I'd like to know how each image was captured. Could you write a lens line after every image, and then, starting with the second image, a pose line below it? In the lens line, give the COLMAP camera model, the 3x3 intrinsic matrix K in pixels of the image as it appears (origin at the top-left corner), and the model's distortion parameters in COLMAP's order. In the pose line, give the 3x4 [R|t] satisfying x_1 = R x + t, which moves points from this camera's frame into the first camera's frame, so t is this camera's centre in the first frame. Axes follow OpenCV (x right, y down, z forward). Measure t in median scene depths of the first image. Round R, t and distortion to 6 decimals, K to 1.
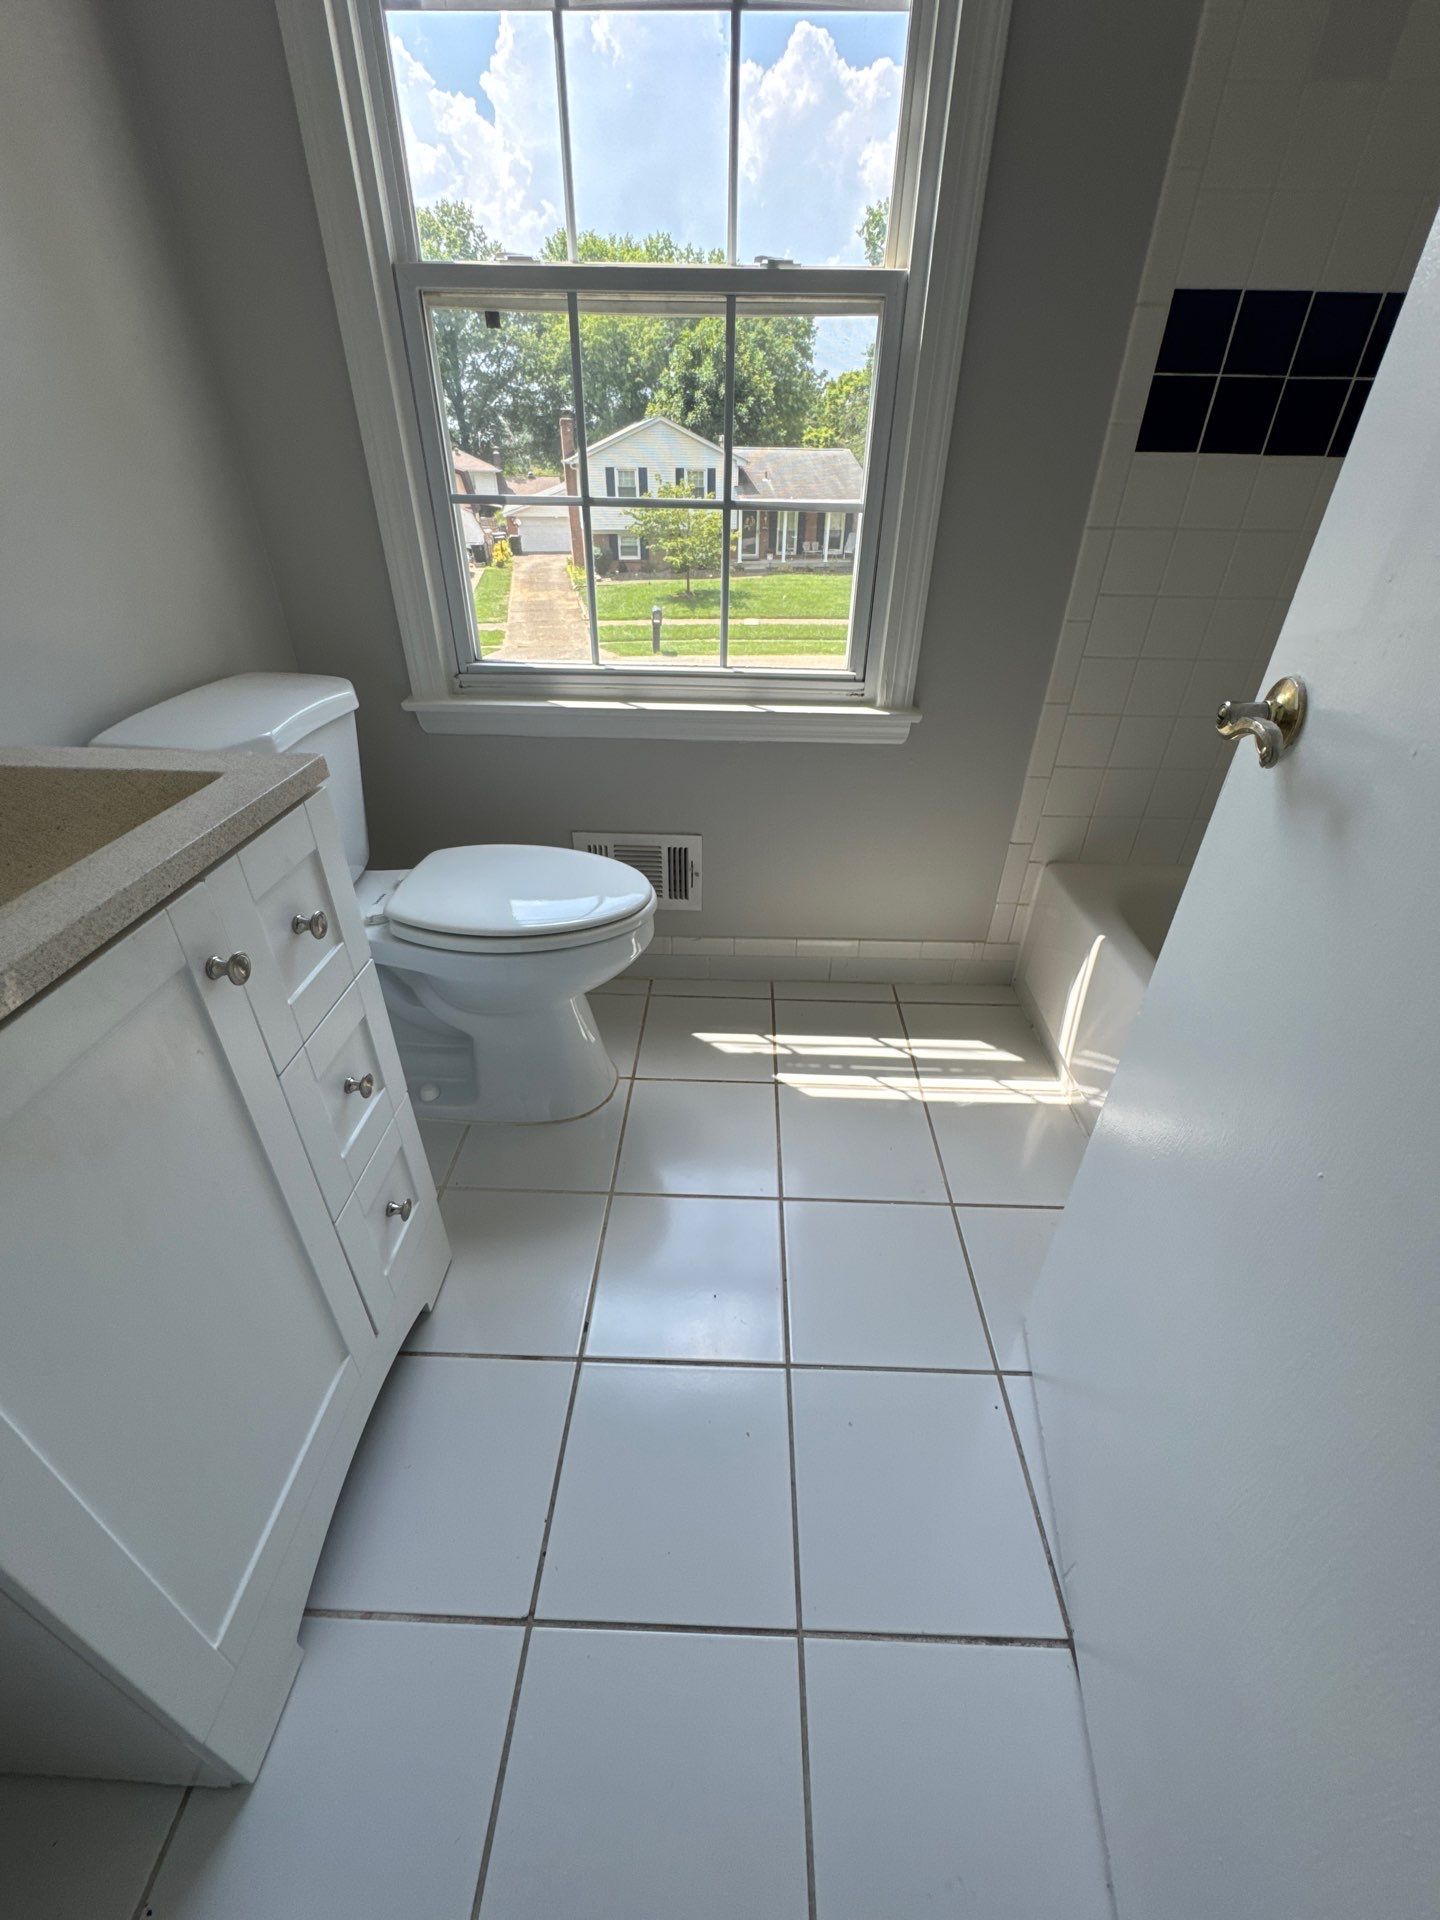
lens RADIAL K [[775.1, 0, 723.8], [0, 775.1, 963.6], [0, 0, 1]] dist [-0.006510, 0.001599]
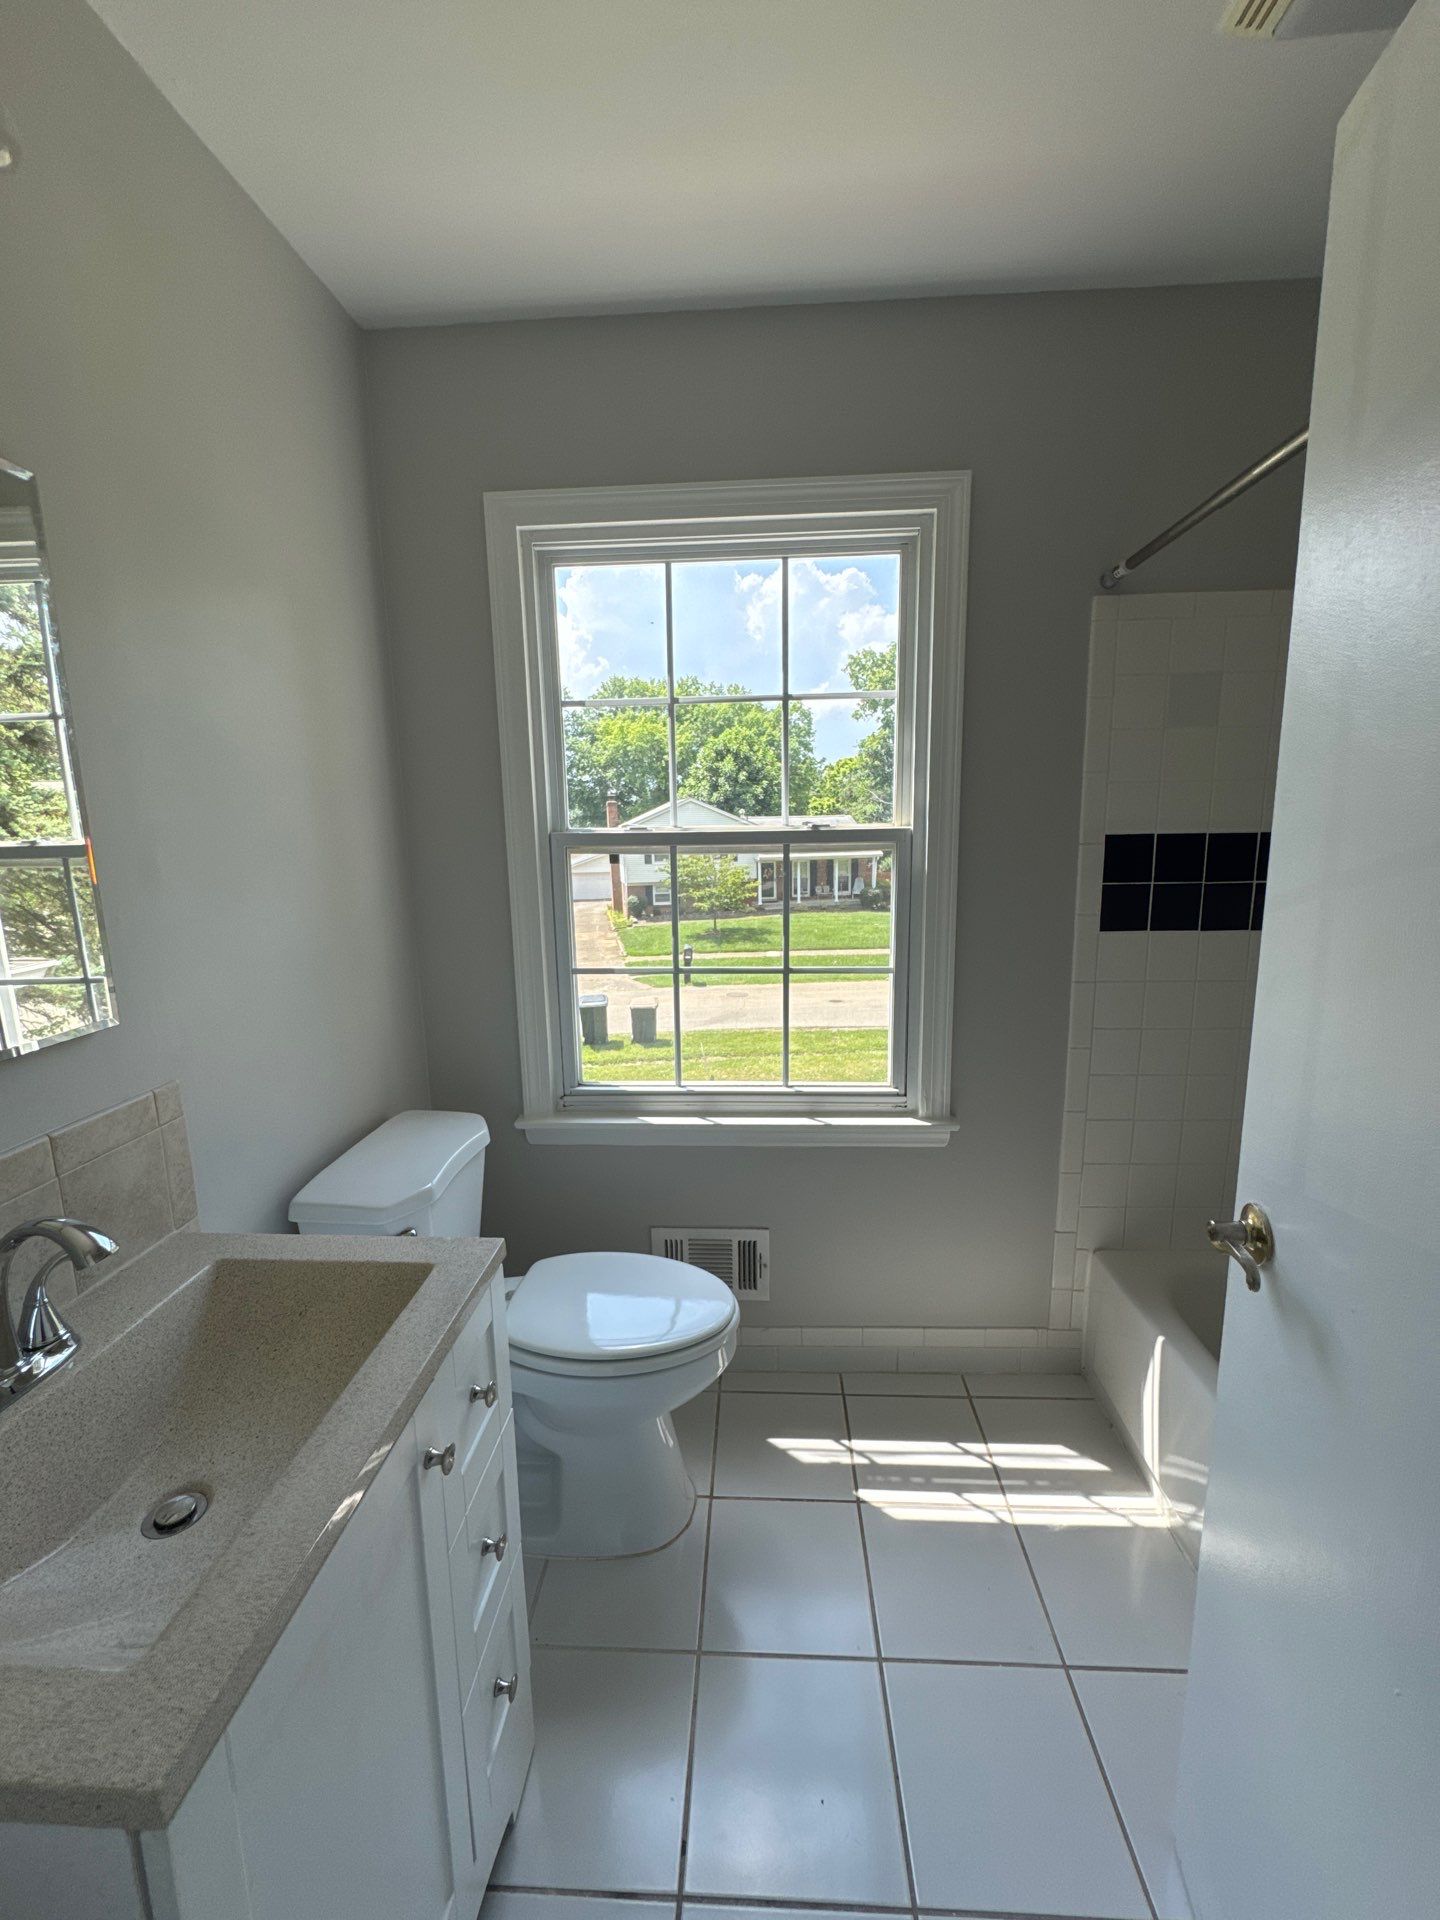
lens RADIAL K [[775.1, 0, 724.6], [0, 775.1, 957.2], [0, 0, 1]] dist [-0.006510, 0.001599]
pose [[0.999233, -0.027943, -0.027433, -0.056344], [0.014873, 0.918894, -0.394224, -0.097434], [0.036223, 0.393513, 0.918605, -0.175092]]
